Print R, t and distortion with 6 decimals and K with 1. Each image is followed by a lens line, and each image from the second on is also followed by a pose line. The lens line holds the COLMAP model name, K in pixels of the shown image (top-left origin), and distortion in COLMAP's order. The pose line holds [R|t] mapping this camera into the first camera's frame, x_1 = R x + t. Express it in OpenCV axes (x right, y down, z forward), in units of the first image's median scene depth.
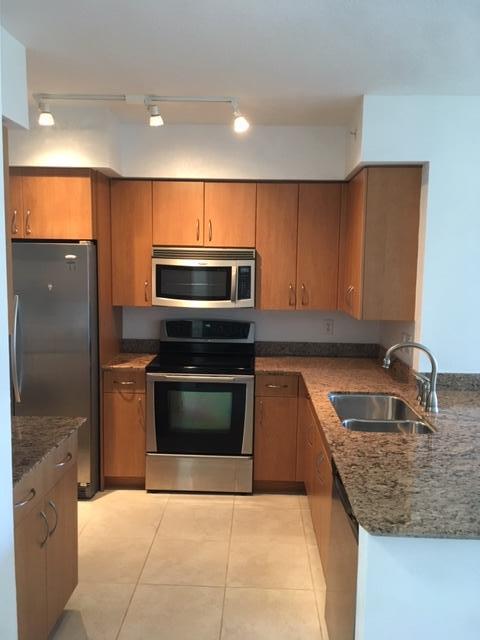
lens RADIAL K [[547.4, 0, 240.0], [0, 547.4, 320.0], [0, 0, 1]] dist [0.081544, -0.089622]
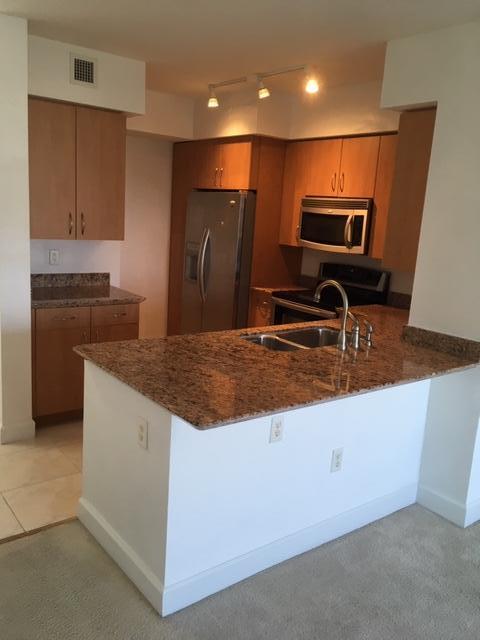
lens RADIAL K [[547.4, 0, 240.0], [0, 547.4, 320.0], [0, 0, 1]] dist [0.081544, -0.089622]
pose [[0.637250, 0.179672, -0.749420, 0.714172], [-0.138964, 0.983293, 0.117577, 0.010051], [0.758025, 0.029217, 0.651571, 0.116496]]
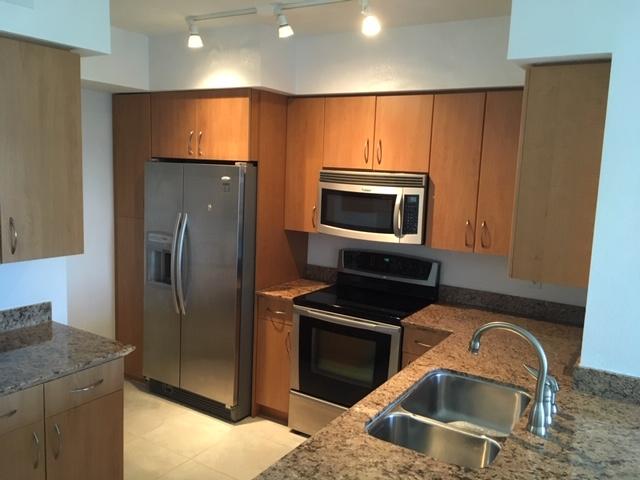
lens RADIAL K [[547.4, 0, 320.0], [0, 547.4, 240.0], [0, 0, 1]] dist [0.081544, -0.089622]
pose [[0.864761, 0.088200, -0.494377, 0.307910], [-0.082028, 0.996042, 0.034219, -0.046897], [0.495438, 0.010961, 0.868574, 0.204219]]
